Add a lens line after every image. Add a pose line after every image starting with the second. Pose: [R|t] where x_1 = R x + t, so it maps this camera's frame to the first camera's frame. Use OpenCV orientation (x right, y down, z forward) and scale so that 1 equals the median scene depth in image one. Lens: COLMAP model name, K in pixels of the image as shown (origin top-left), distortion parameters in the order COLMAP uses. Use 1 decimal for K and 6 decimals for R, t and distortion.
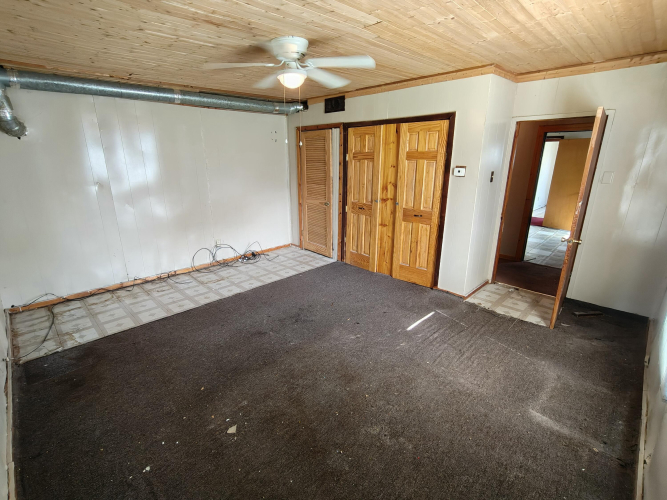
lens RADIAL K [[314.7, 0, 335.2], [0, 314.7, 247.4], [0, 0, 1]] dist [-0.000250, 0.001103]
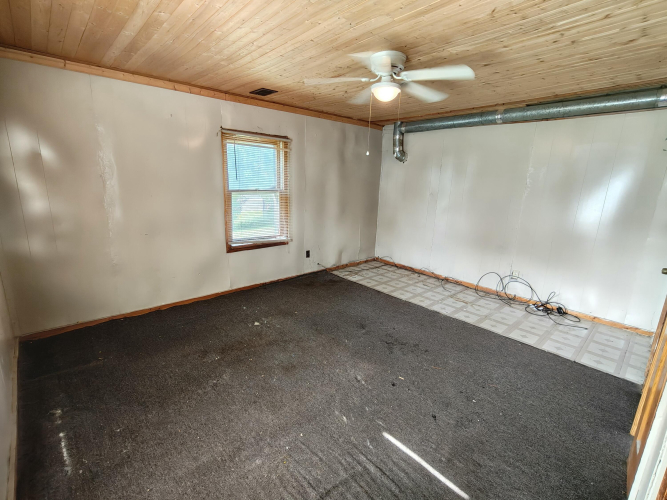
lens RADIAL K [[314.7, 0, 335.1], [0, 314.7, 253.2], [0, 0, 1]] dist [-0.000250, 0.001103]
pose [[-0.044401, 0.237091, -0.970472, 0.603643], [-0.309272, 0.920446, 0.239019, -0.154908], [0.949936, 0.310753, 0.032457, 0.606173]]
